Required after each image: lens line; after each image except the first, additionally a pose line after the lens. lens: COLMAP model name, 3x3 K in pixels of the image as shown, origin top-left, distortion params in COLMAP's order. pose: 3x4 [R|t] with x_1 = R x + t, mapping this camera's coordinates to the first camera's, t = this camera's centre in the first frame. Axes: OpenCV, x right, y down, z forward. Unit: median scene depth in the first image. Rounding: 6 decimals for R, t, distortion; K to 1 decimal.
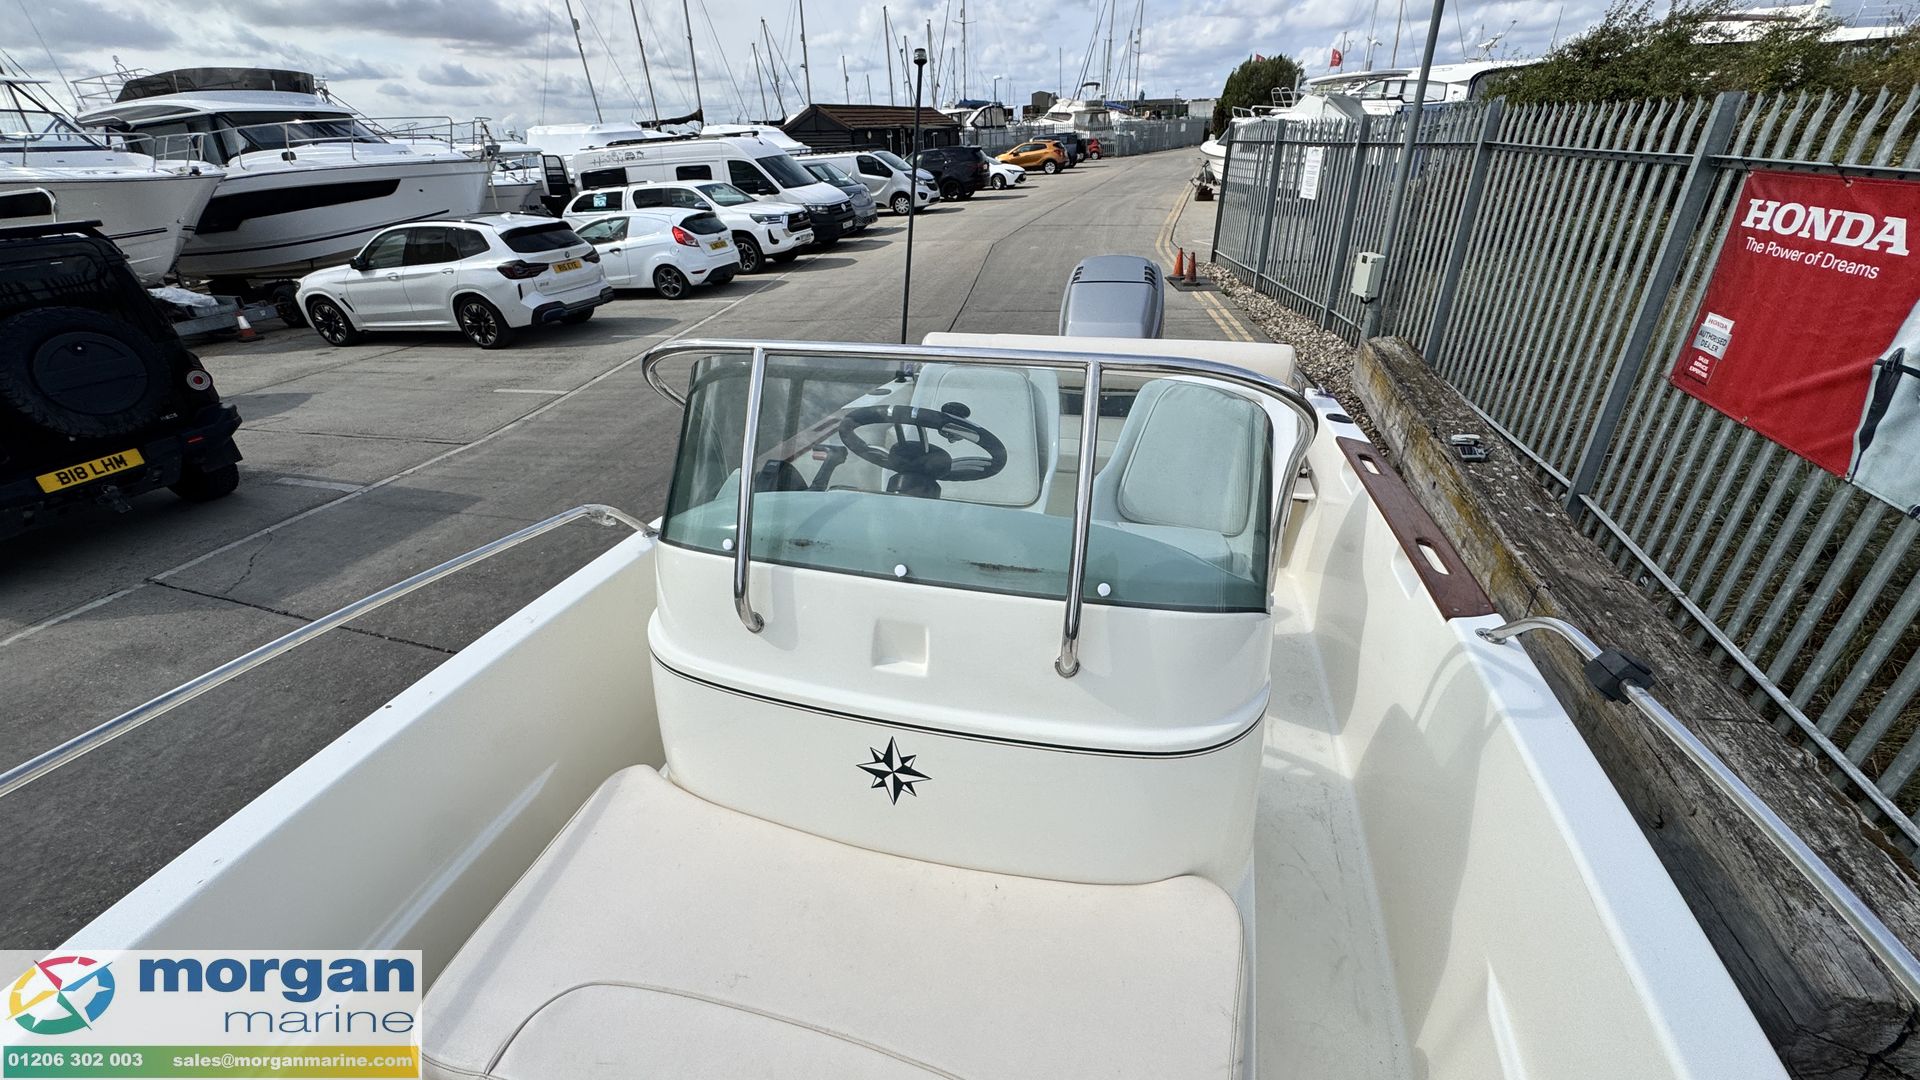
lens RADIAL K [[762.3, 0, 960.0], [0, 762.3, 540.0], [0, 0, 1]] dist [-0.002612, -0.000195]
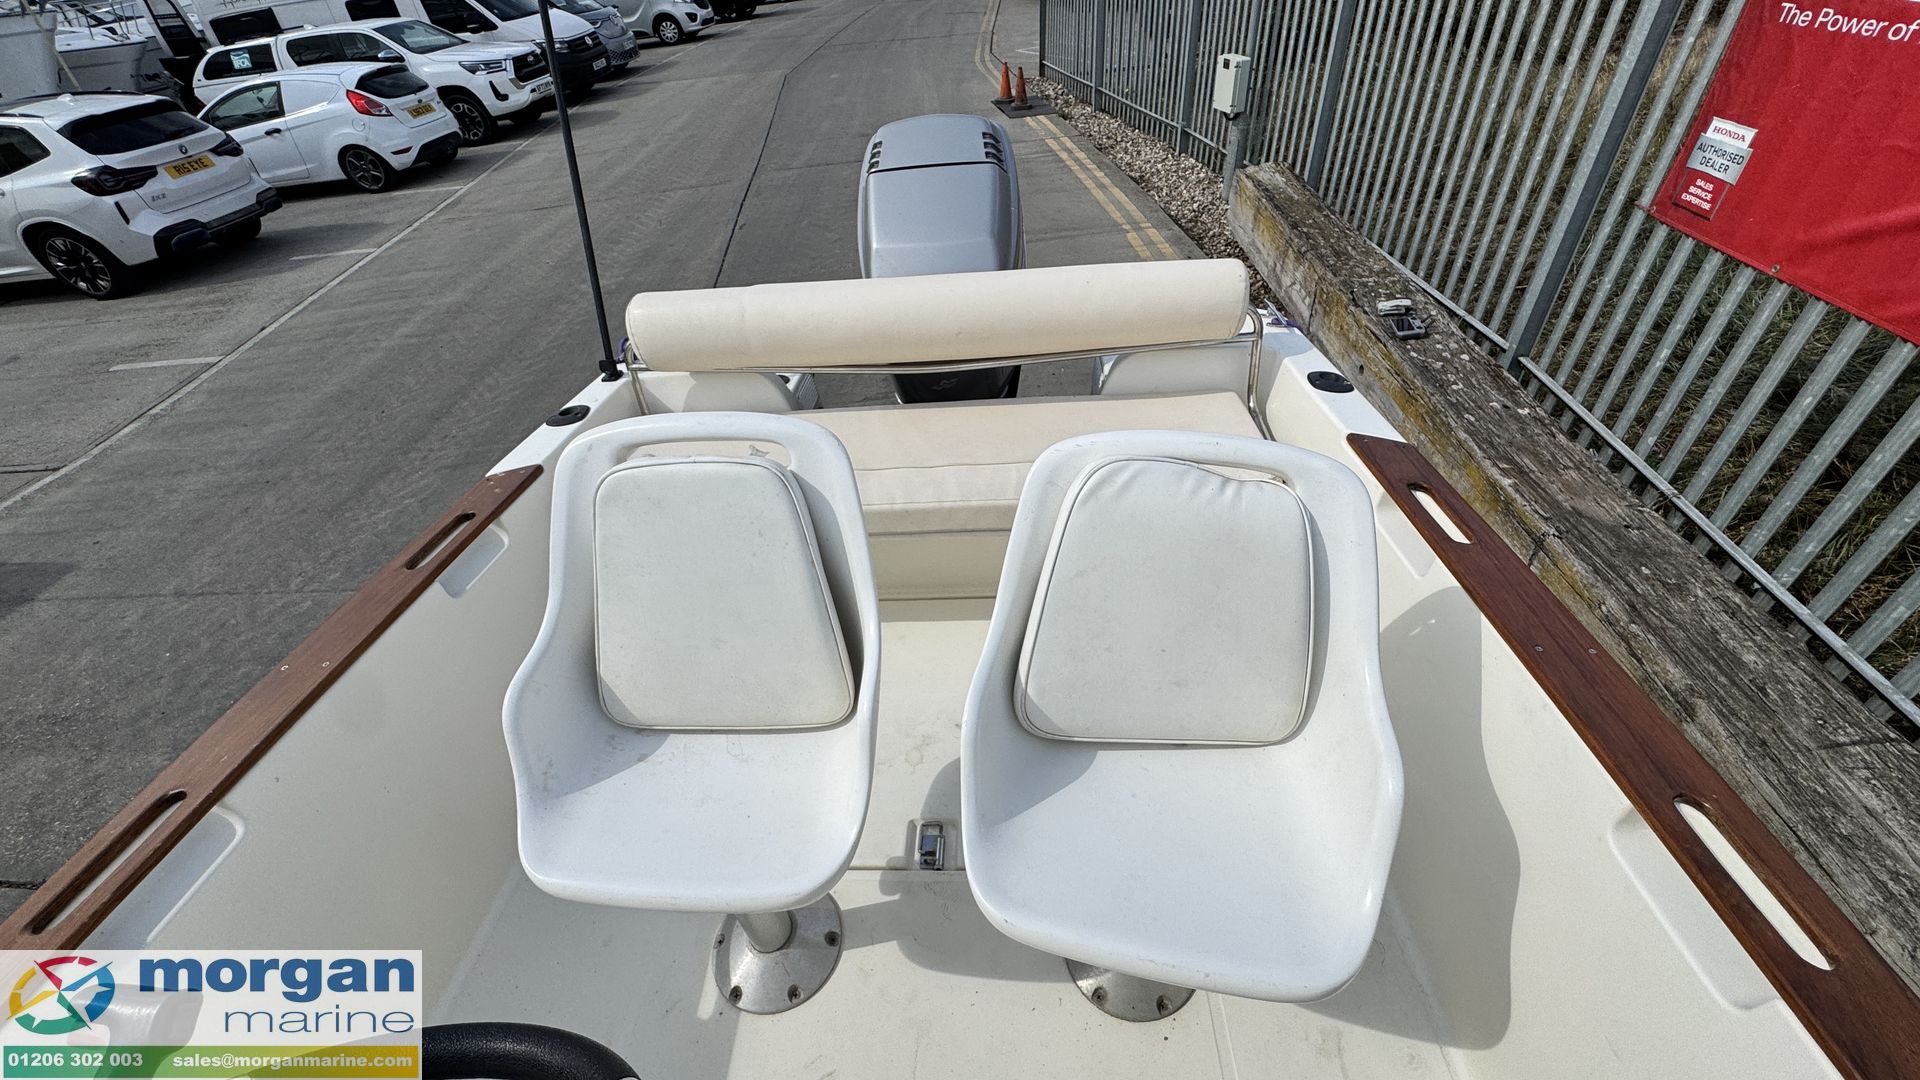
lens RADIAL K [[763.3, 0, 960.0], [0, 763.3, 540.0], [0, 0, 1]] dist [-0.003629, -0.000038]
pose [[0.972731, -0.178652, 0.147911, 0.022998], [0.147755, 0.968889, 0.198549, -0.049192], [-0.178780, -0.171280, 0.968866, 0.106534]]
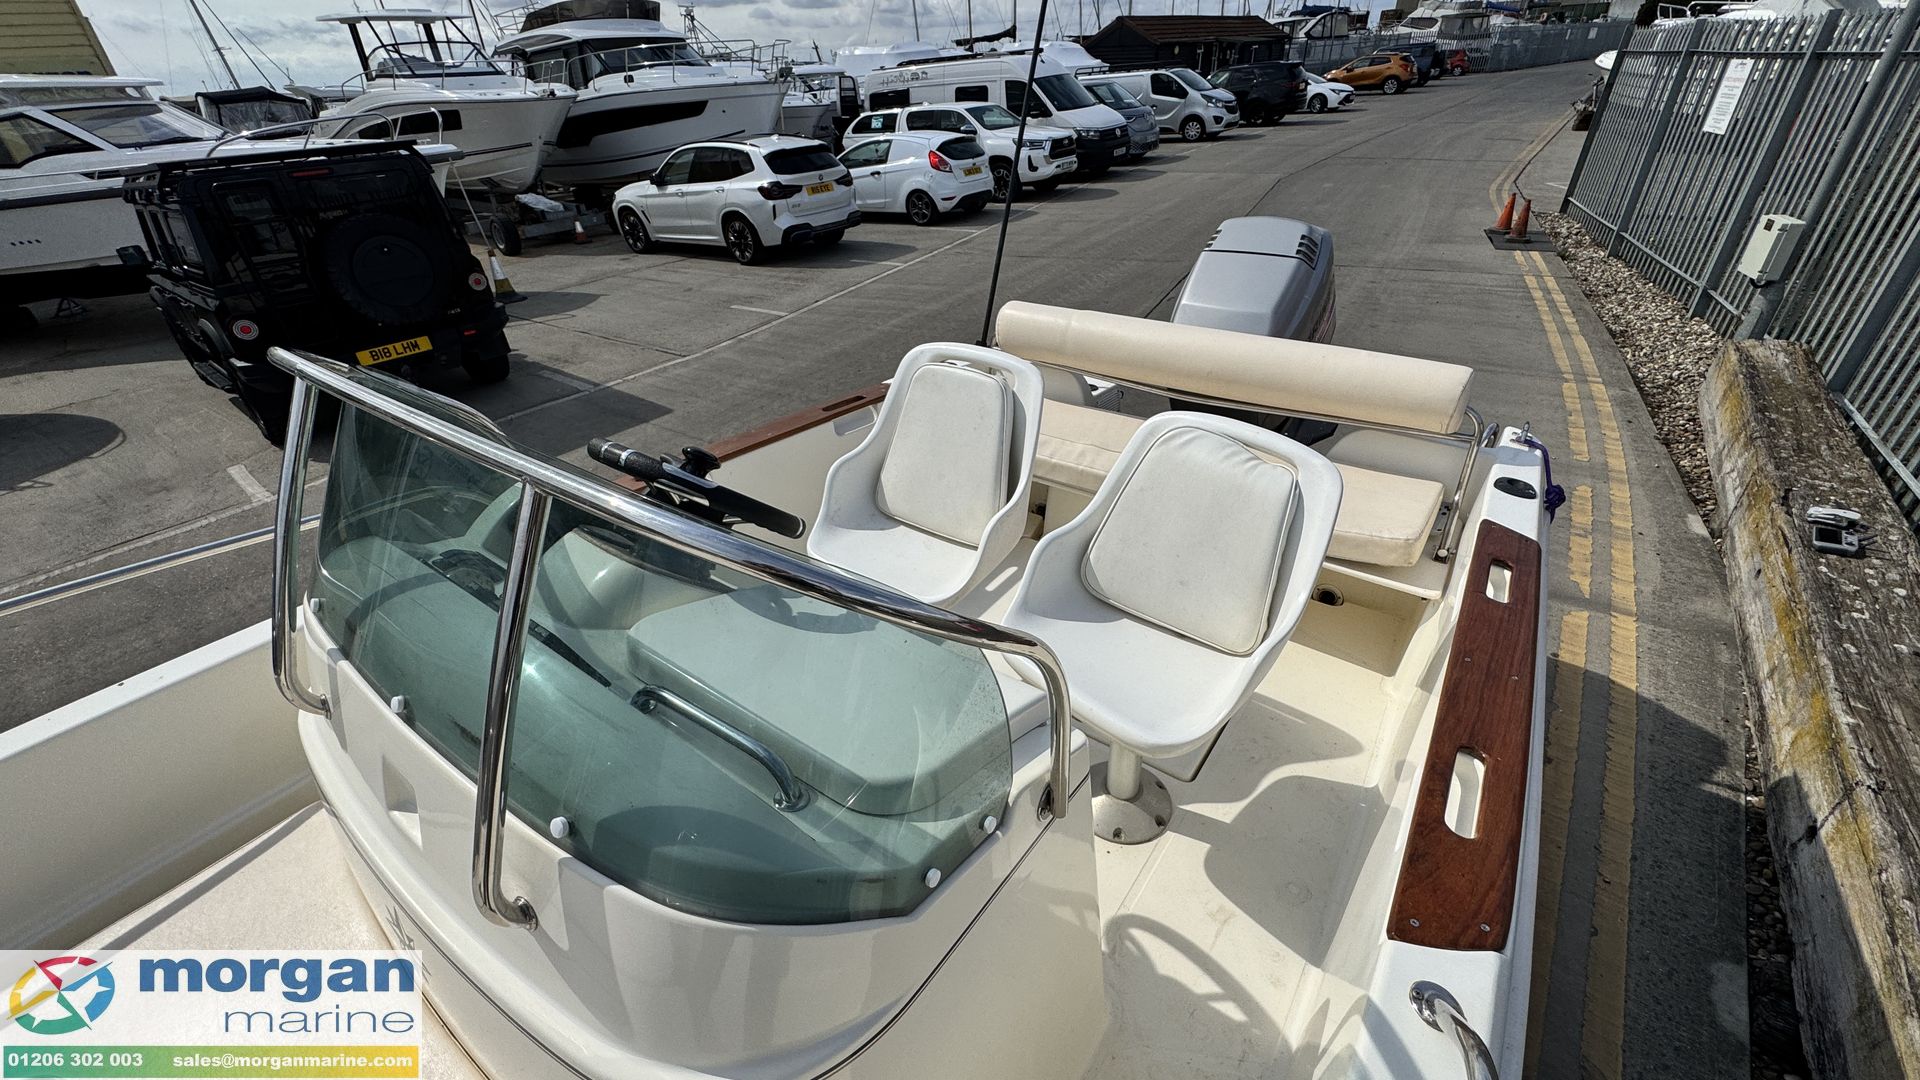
lens RADIAL K [[763.3, 0, 960.0], [0, 763.3, 540.0], [0, 0, 1]] dist [-0.003629, -0.000038]
pose [[0.935835, 0.177290, -0.304599, 0.061170], [-0.151644, 0.982726, 0.106085, -0.026757], [0.318145, -0.053088, 0.946554, 0.048438]]
